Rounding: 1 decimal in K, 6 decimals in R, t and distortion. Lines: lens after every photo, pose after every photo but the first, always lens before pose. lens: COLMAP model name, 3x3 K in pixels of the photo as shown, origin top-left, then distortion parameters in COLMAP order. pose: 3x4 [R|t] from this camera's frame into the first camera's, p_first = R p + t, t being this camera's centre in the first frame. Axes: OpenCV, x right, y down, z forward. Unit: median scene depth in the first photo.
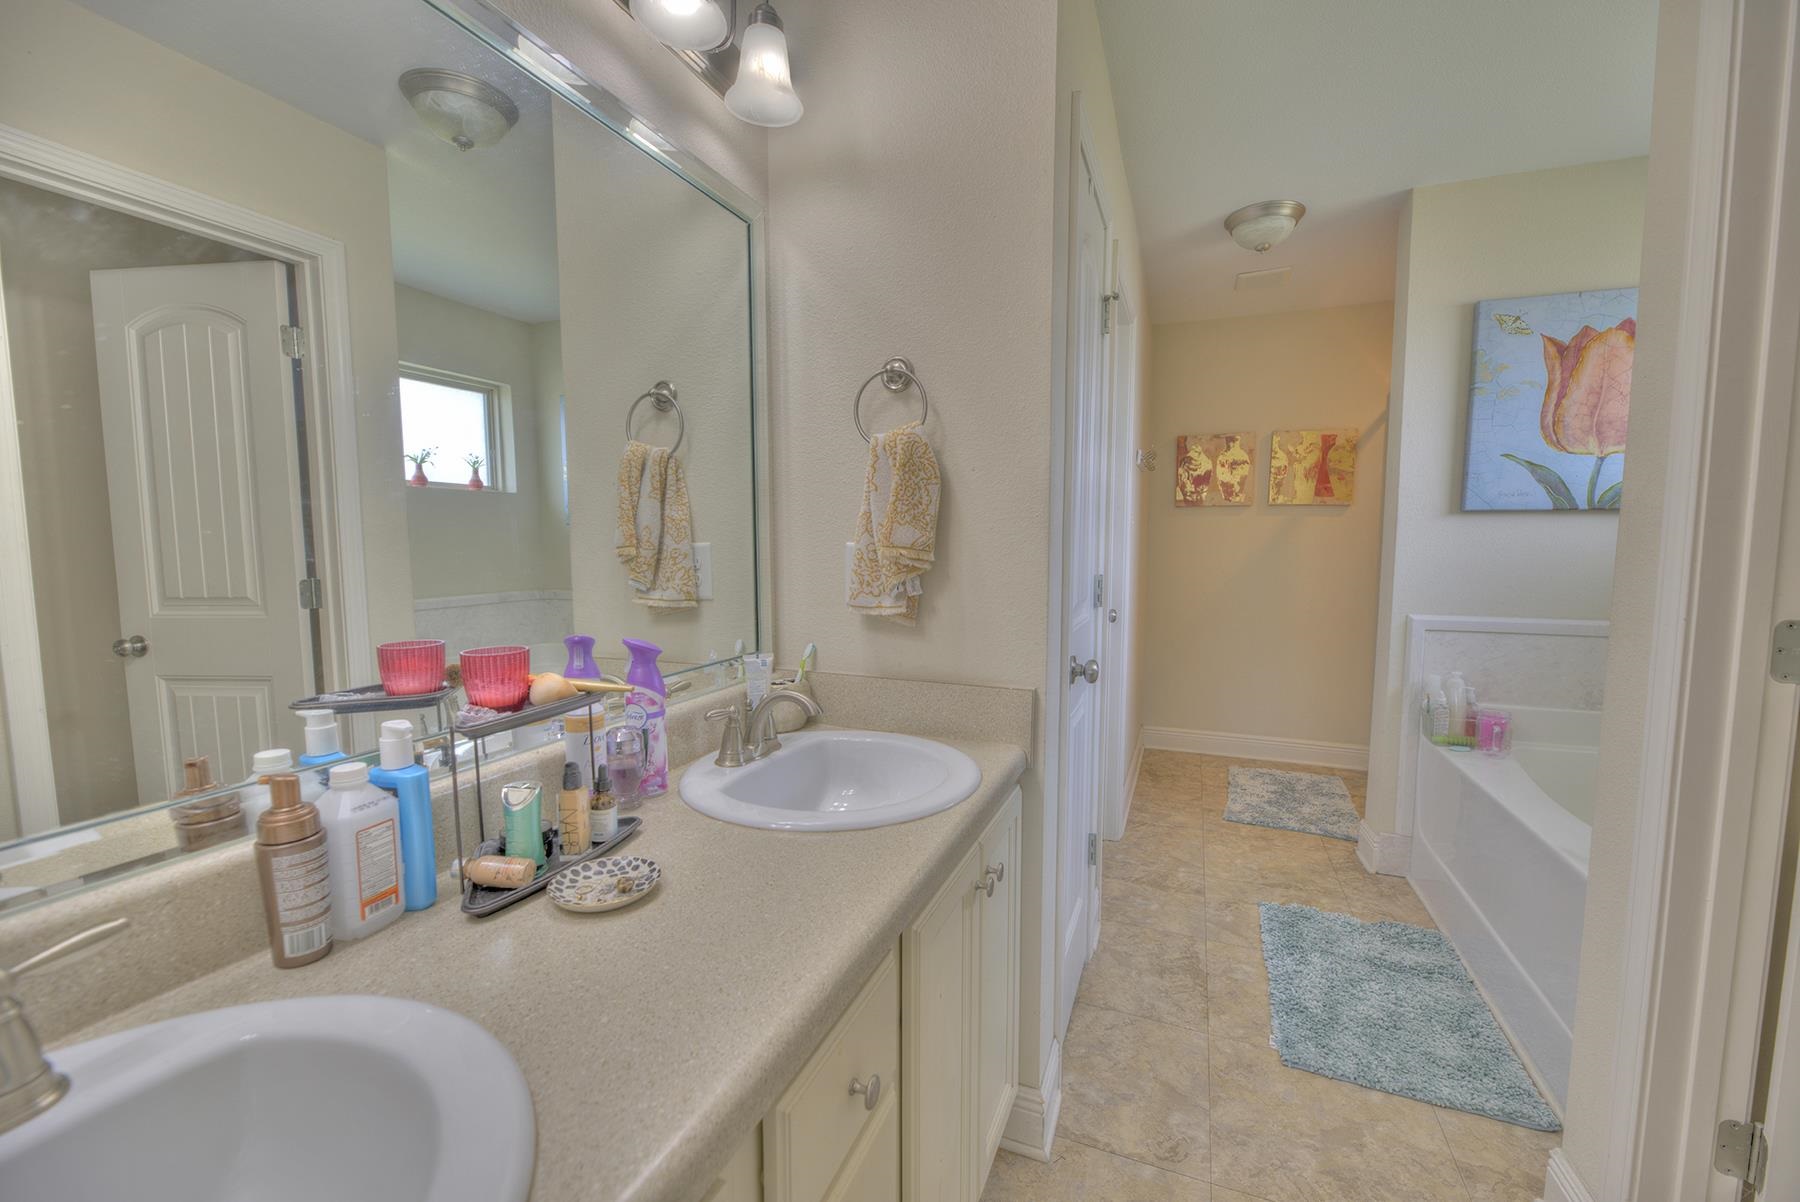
lens RADIAL K [[721.2, 0, 904.1], [0, 721.2, 601.9], [0, 0, 1]] dist [-0.001414, -0.003231]
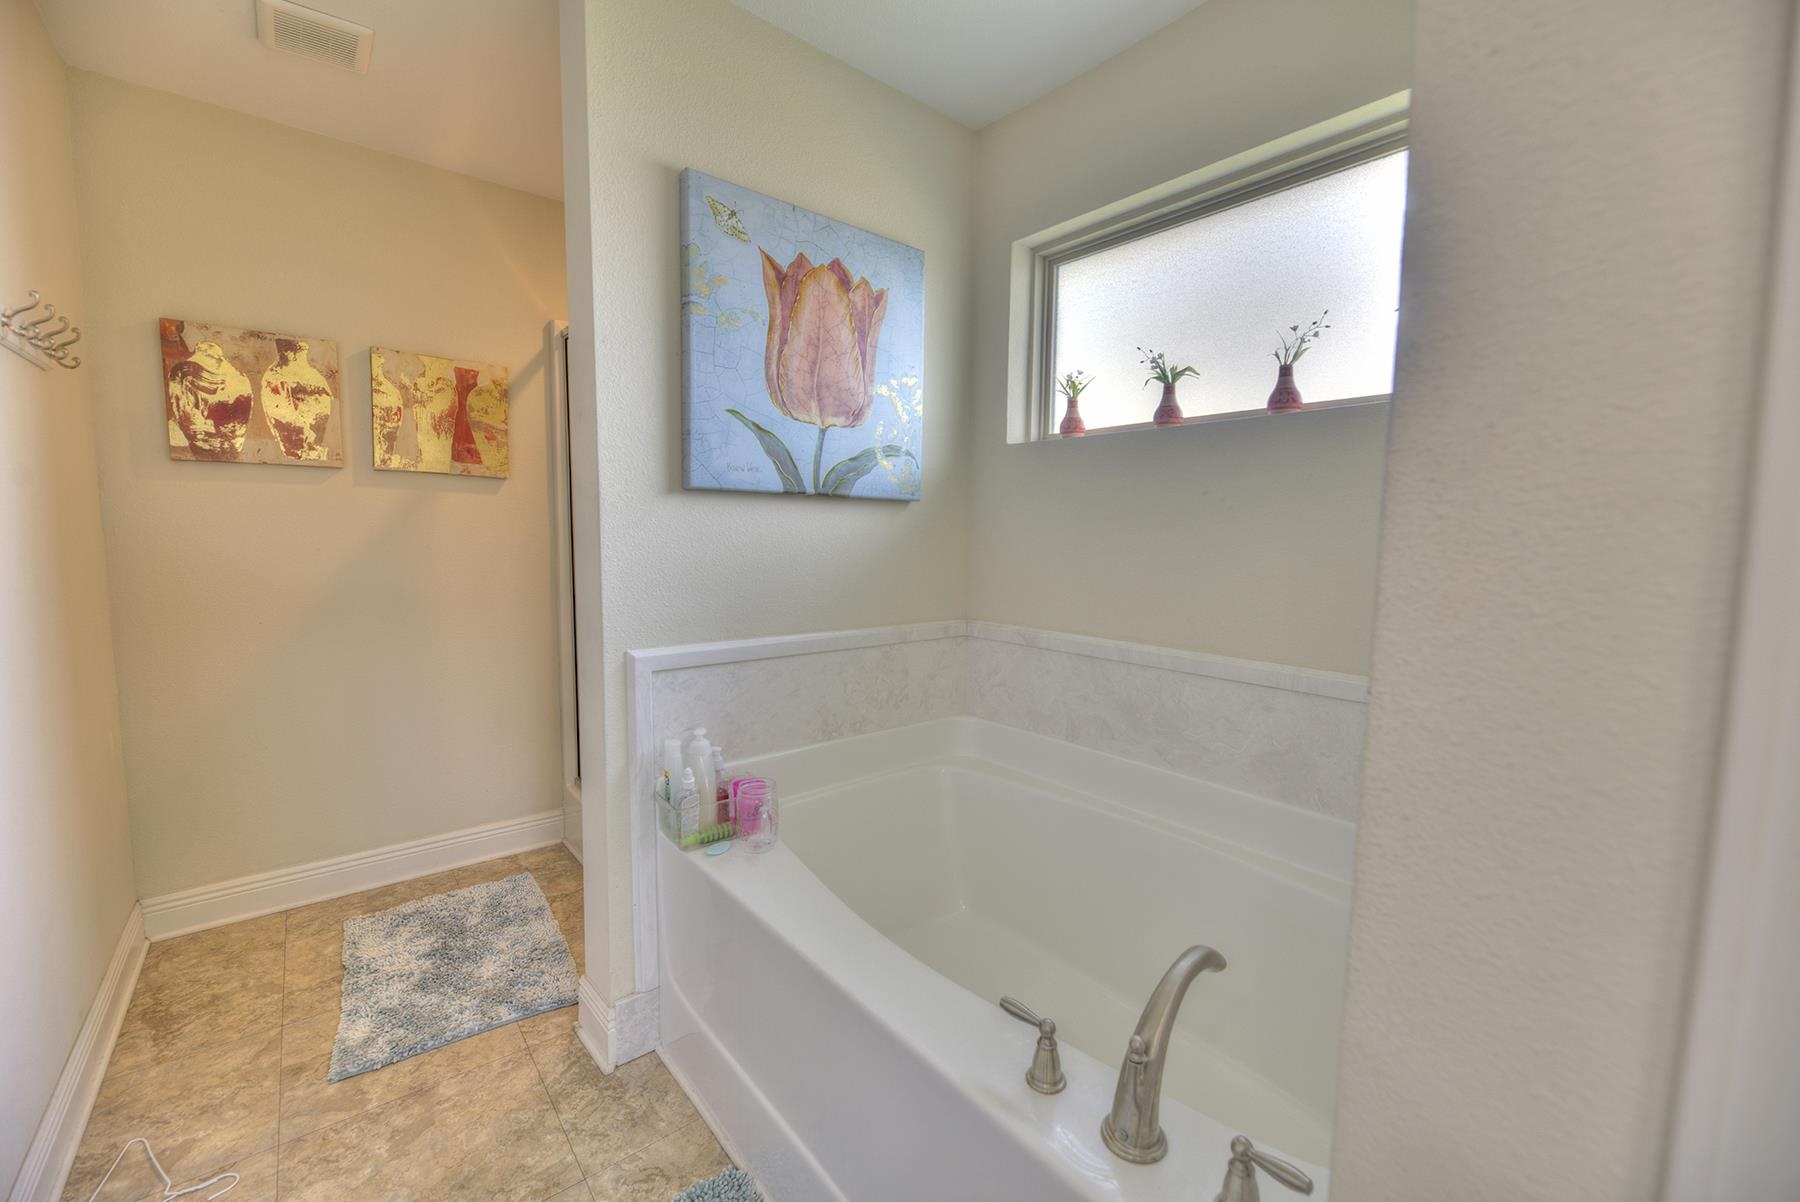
lens RADIAL K [[721.2, 0, 913.7], [0, 721.2, 598.9], [0, 0, 1]] dist [-0.001414, -0.003231]
pose [[0.468837, -0.074357, 0.880150, 0.215598], [0.062661, 0.996740, 0.050829, -0.034726], [-0.881059, 0.031321, 0.471967, 0.387432]]
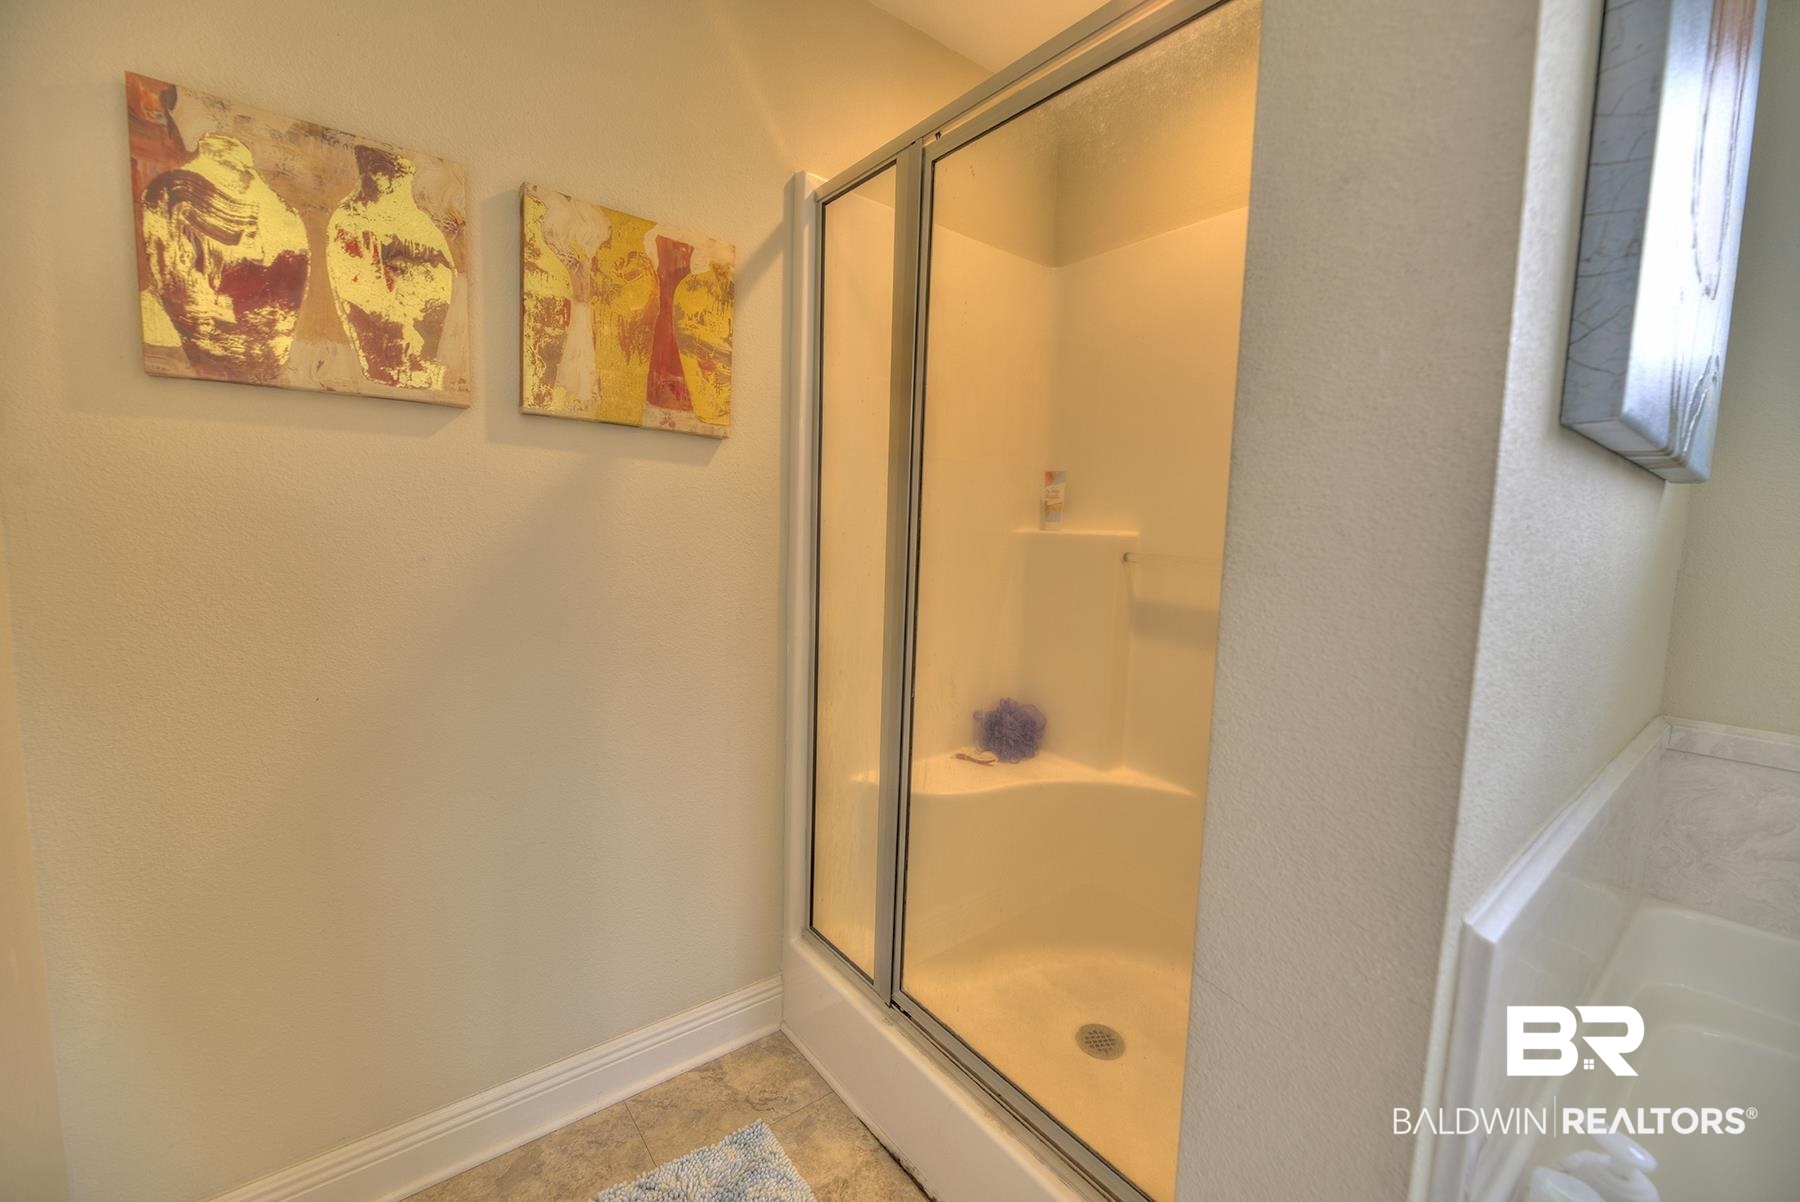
lens RADIAL K [[721.2, 0, 913.7], [0, 721.2, 599.4], [0, 0, 1]] dist [-0.001414, -0.003231]
pose [[0.497472, -0.068427, 0.864777, 0.365744], [0.045969, 0.997563, 0.052490, -0.070010], [-0.866261, 0.013641, 0.499405, 0.821287]]
